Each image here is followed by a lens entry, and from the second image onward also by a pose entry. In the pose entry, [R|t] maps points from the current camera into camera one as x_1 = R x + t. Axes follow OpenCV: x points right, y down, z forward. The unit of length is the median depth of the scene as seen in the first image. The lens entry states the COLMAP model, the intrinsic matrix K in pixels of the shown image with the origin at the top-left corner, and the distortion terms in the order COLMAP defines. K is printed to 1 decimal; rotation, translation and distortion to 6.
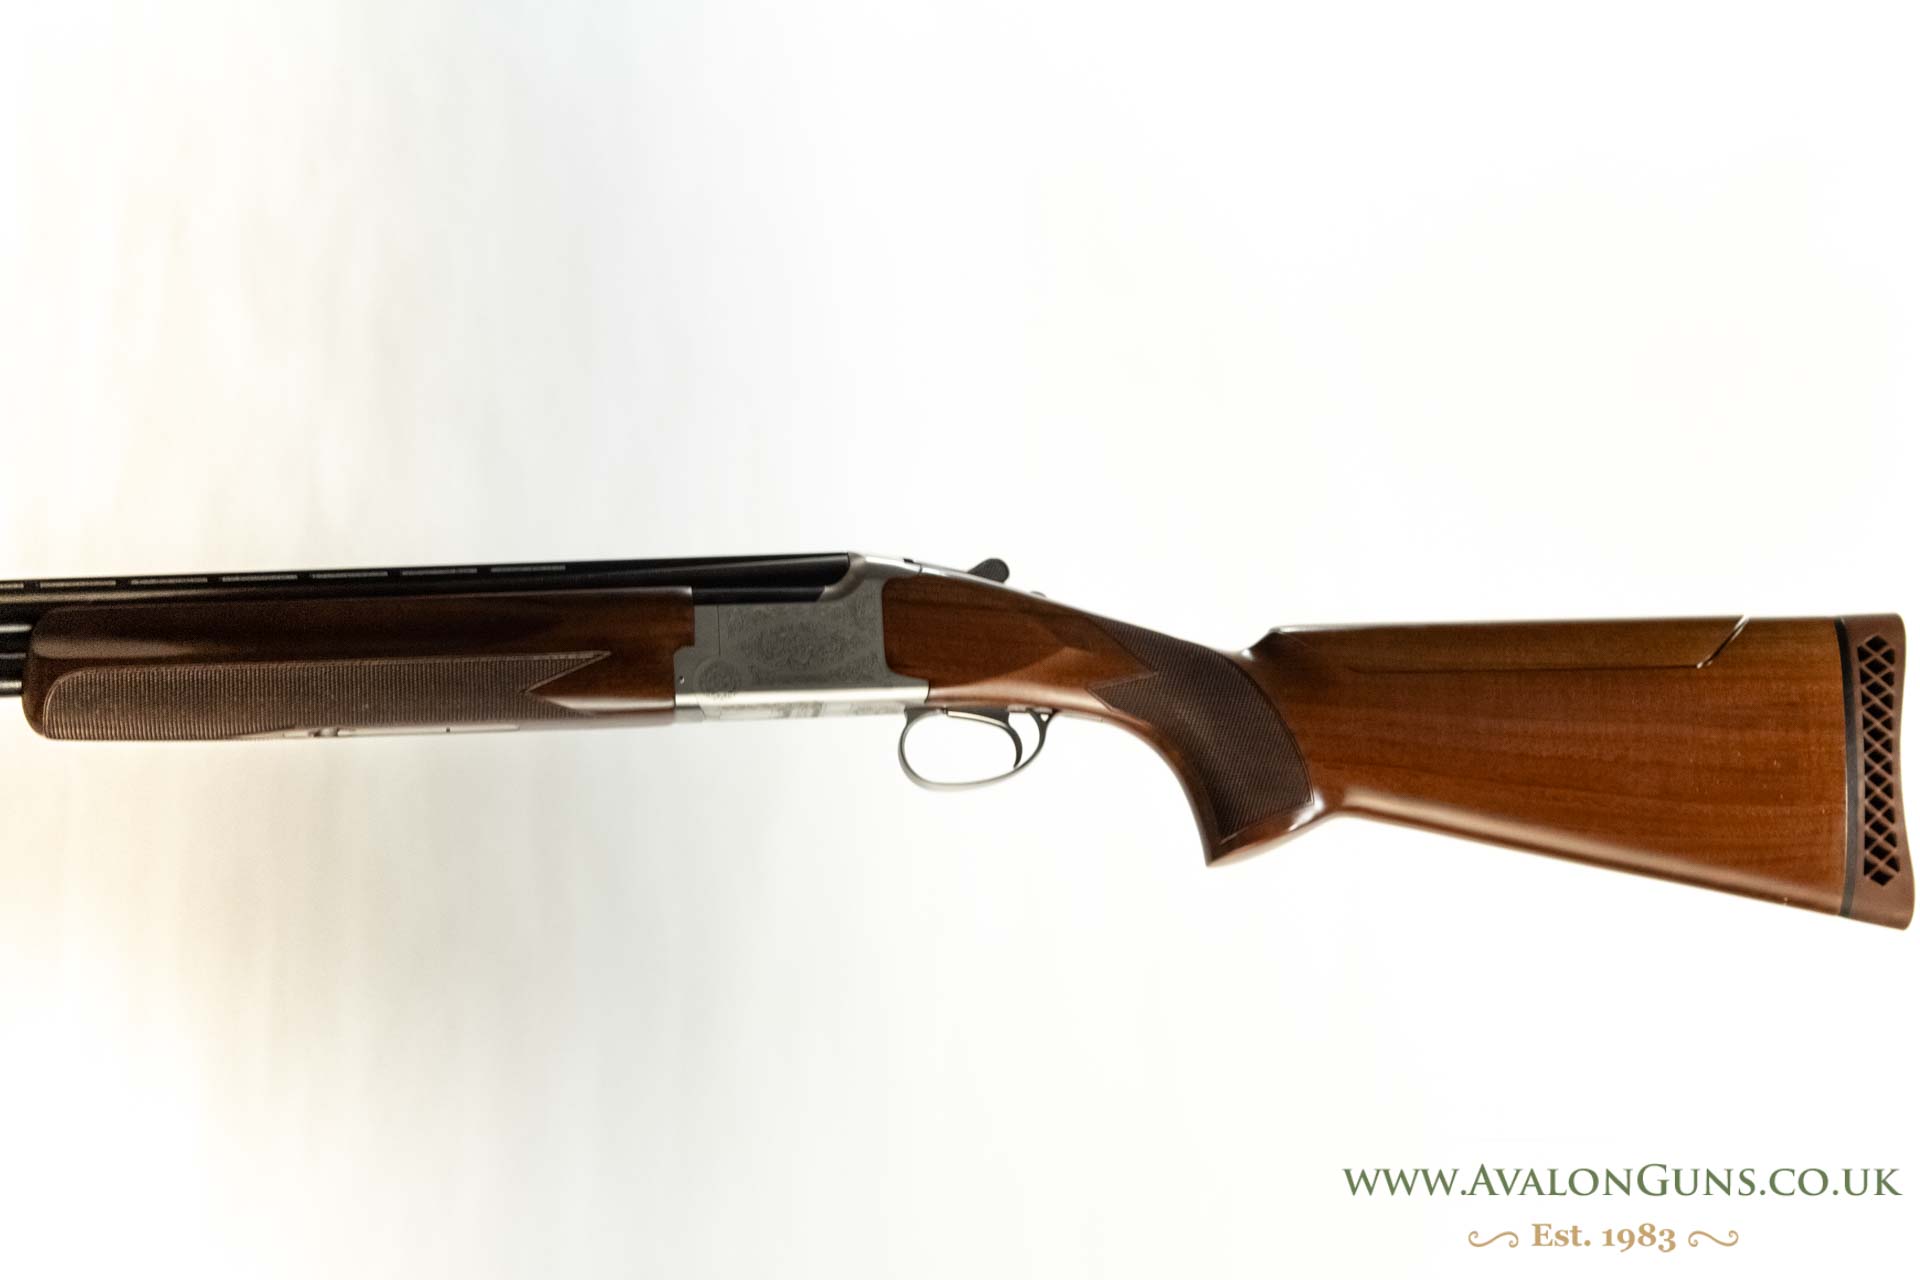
lens RADIAL K [[4482.1, 0, 959.6], [0, 4482.1, 640.3], [0, 0, 1]] dist [0.025080, 0.000000]
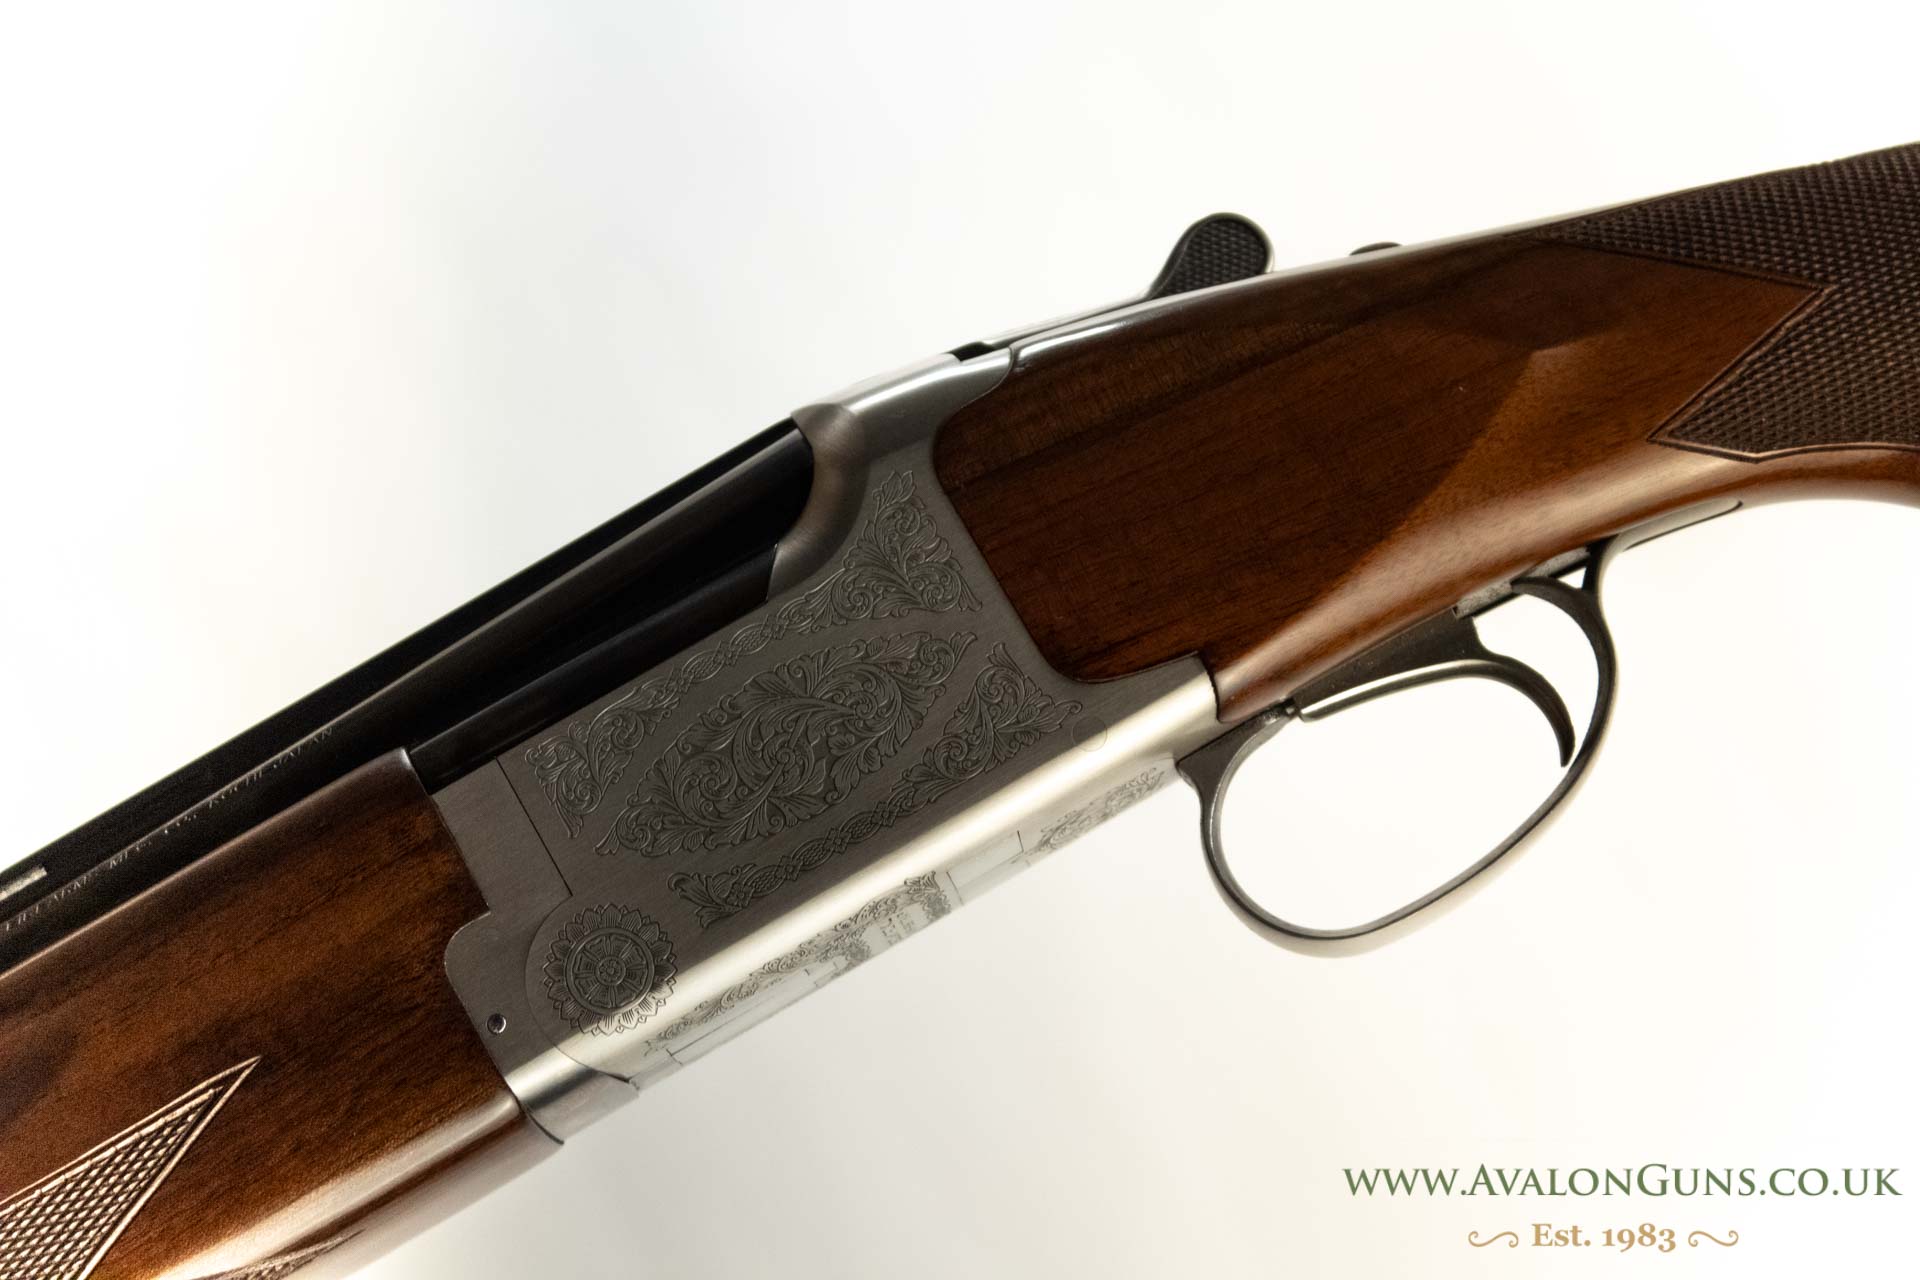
lens RADIAL K [[4974.7, 0, 961.8], [0, 4974.7, 640.4], [0, 0, 1]] dist [0.075461, 0.000000]
pose [[0.876817, -0.468784, -0.106924, 0.016610], [0.471339, 0.881951, -0.001558, 0.000885], [0.095032, -0.049031, 0.994266, 0.647828]]
